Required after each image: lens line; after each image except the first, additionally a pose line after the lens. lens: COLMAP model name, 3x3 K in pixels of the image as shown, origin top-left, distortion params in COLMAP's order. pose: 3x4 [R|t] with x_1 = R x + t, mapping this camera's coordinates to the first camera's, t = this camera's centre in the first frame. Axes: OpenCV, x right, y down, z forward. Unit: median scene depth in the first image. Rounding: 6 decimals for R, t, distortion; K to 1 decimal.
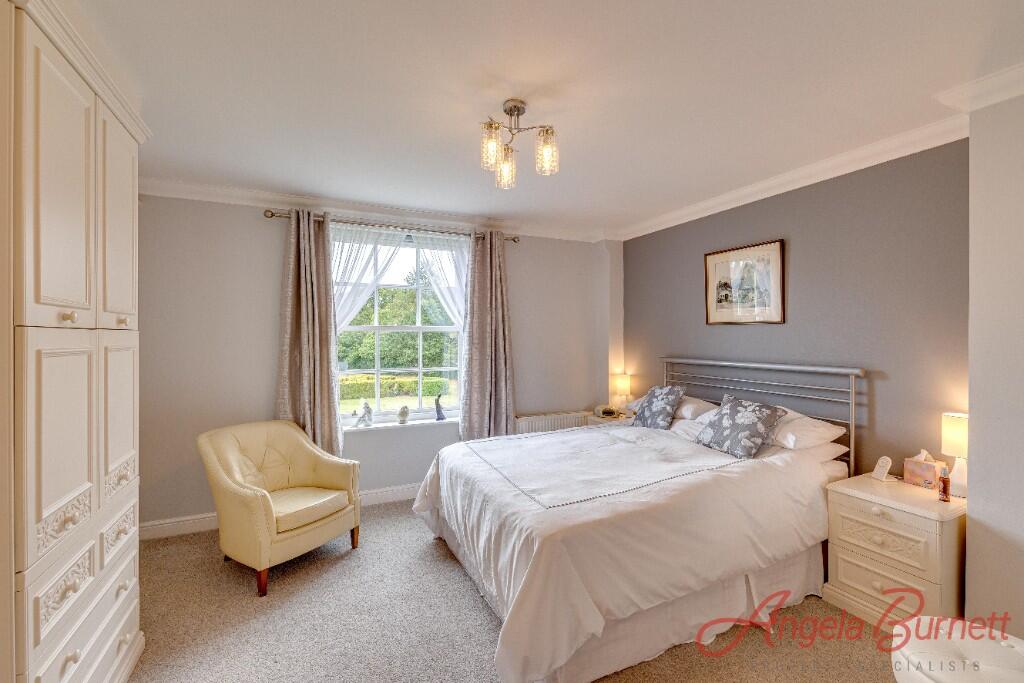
lens RADIAL K [[438.9, 0, 513.8], [0, 438.9, 335.2], [0, 0, 1]] dist [0.003248, -0.000521]
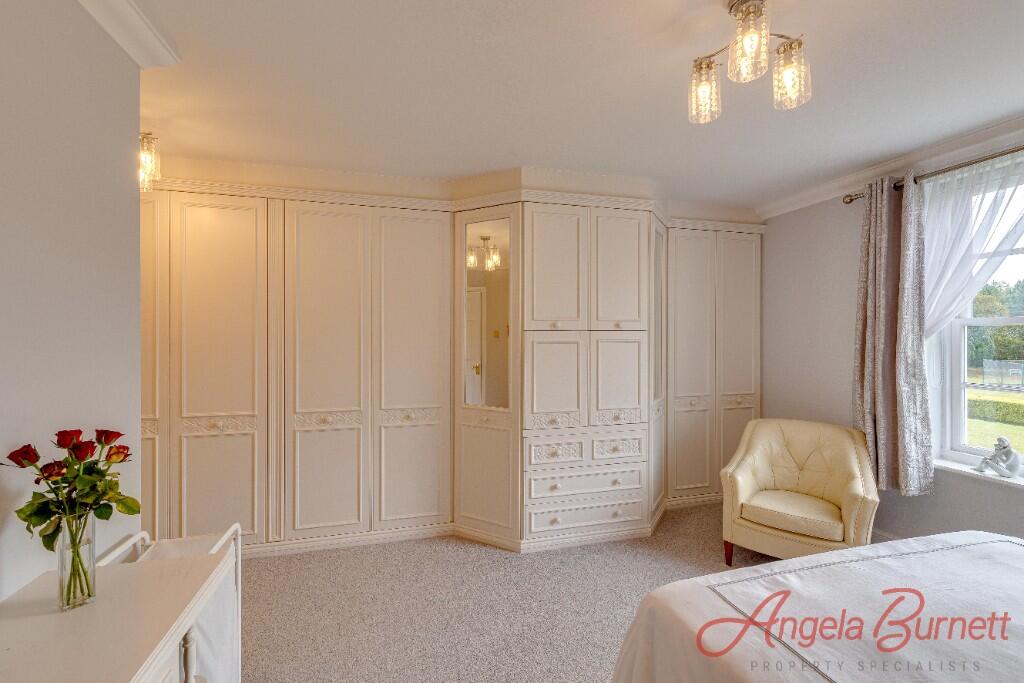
lens RADIAL K [[438.9, 0, 513.8], [0, 438.9, 335.2], [0, 0, 1]] dist [0.003248, -0.000521]
pose [[-0.172454, 0.000441, -0.985018, 0.468997], [0.003951, 0.999992, -0.000244, 0.002228], [0.985010, -0.003934, -0.172454, 0.483643]]
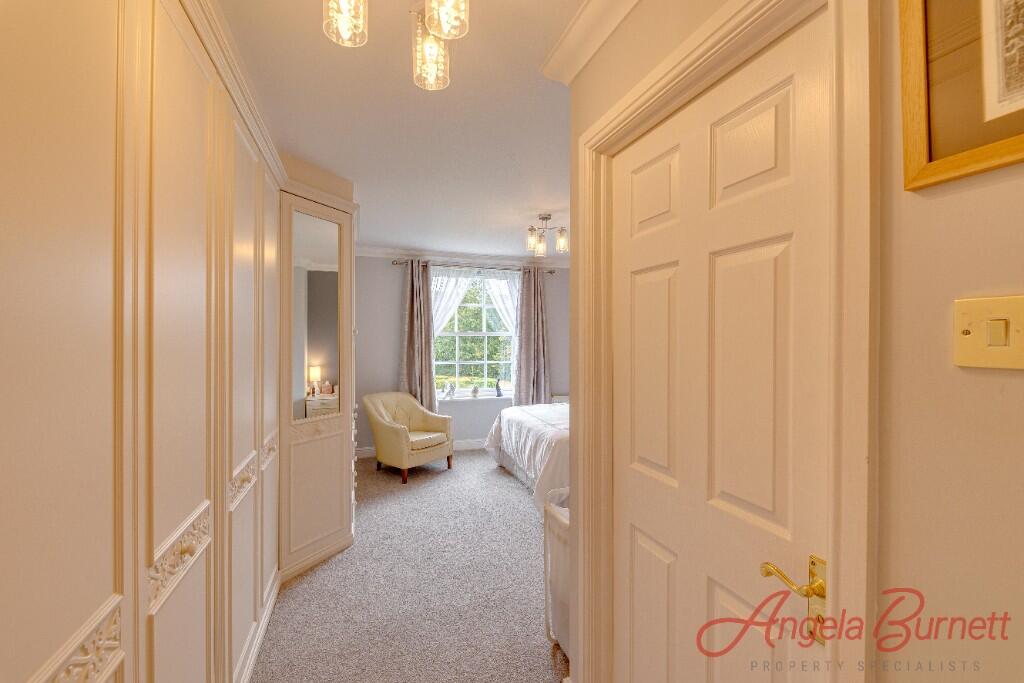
lens RADIAL K [[438.9, 0, 513.8], [0, 438.9, 335.2], [0, 0, 1]] dist [0.003248, -0.000521]
pose [[0.993926, 0.002265, -0.110027, 0.048809], [-0.002902, 0.999980, -0.005628, -0.002468], [0.110012, 0.005914, 0.993913, -0.541091]]
